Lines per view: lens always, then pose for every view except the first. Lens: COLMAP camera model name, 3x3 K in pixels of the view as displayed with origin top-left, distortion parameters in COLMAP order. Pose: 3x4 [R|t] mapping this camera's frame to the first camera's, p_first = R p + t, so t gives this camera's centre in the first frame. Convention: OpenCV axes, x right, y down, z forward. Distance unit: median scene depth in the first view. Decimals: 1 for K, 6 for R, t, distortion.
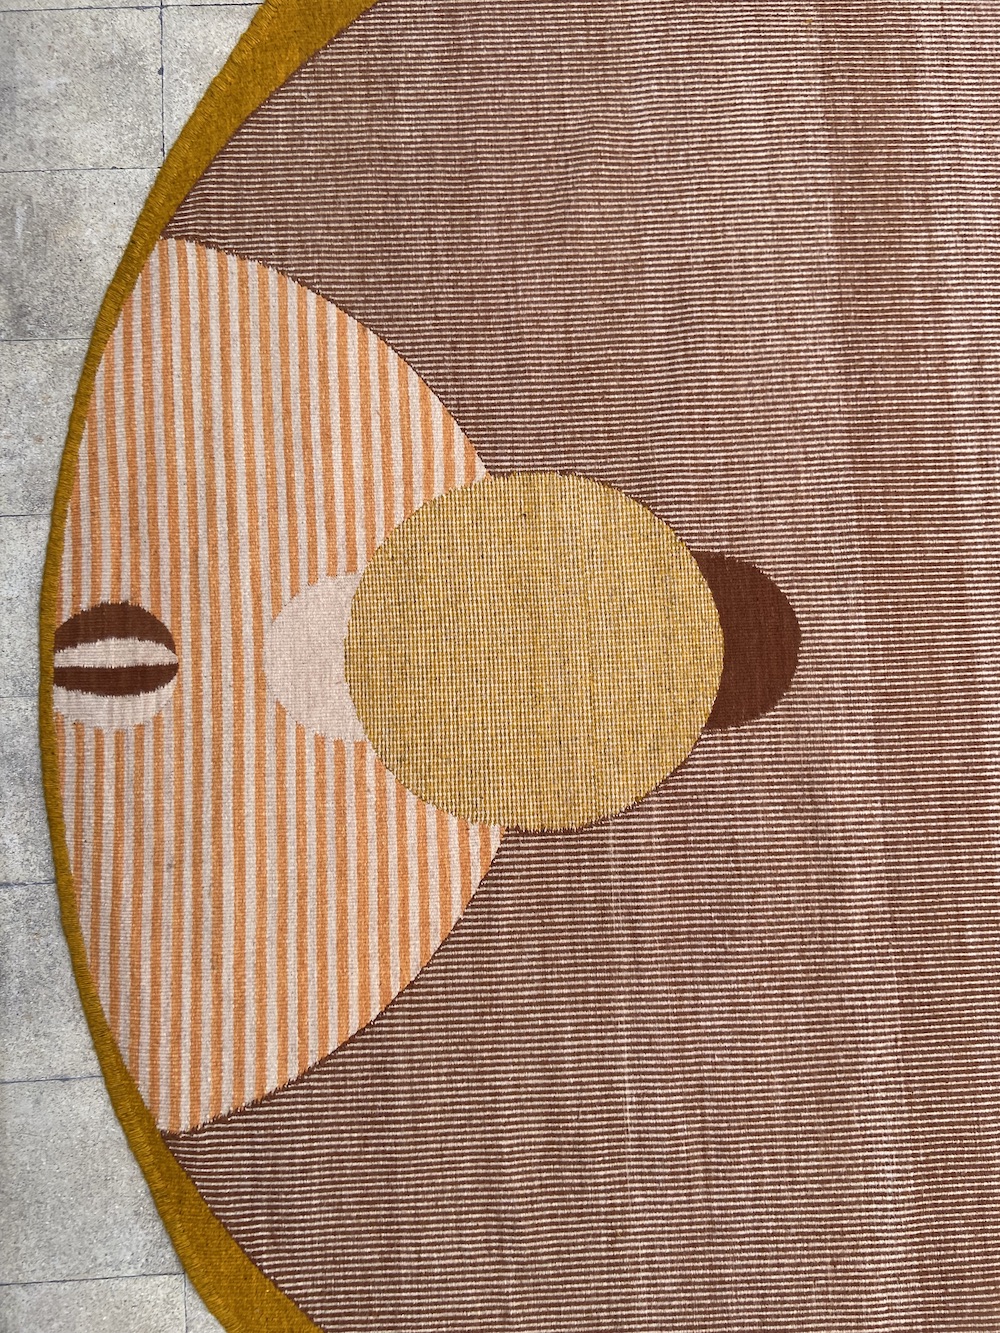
lens RADIAL K [[979.1, 0, 503.8], [0, 979.1, 672.1], [0, 0, 1]] dist [0.118166, -0.144475]
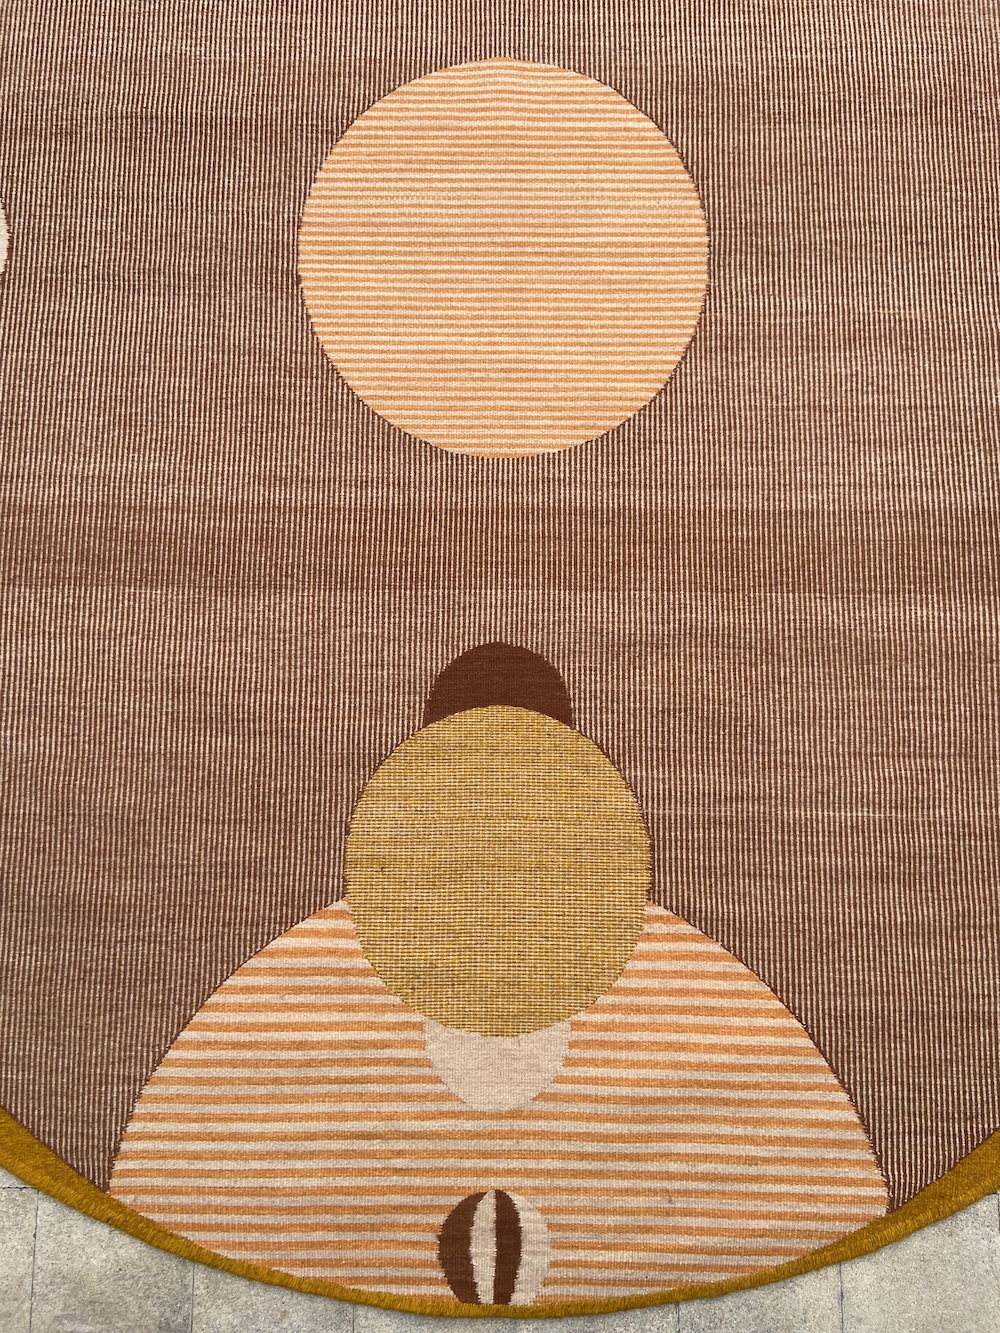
lens RADIAL K [[979.1, 0, 503.8], [0, 979.1, 672.1], [0, 0, 1]] dist [0.118166, -0.144475]
pose [[0.056952, -0.973928, 0.219592, -0.000487], [0.998373, 0.054945, -0.015242, -0.011557], [0.002779, 0.220102, 0.975473, -0.206423]]
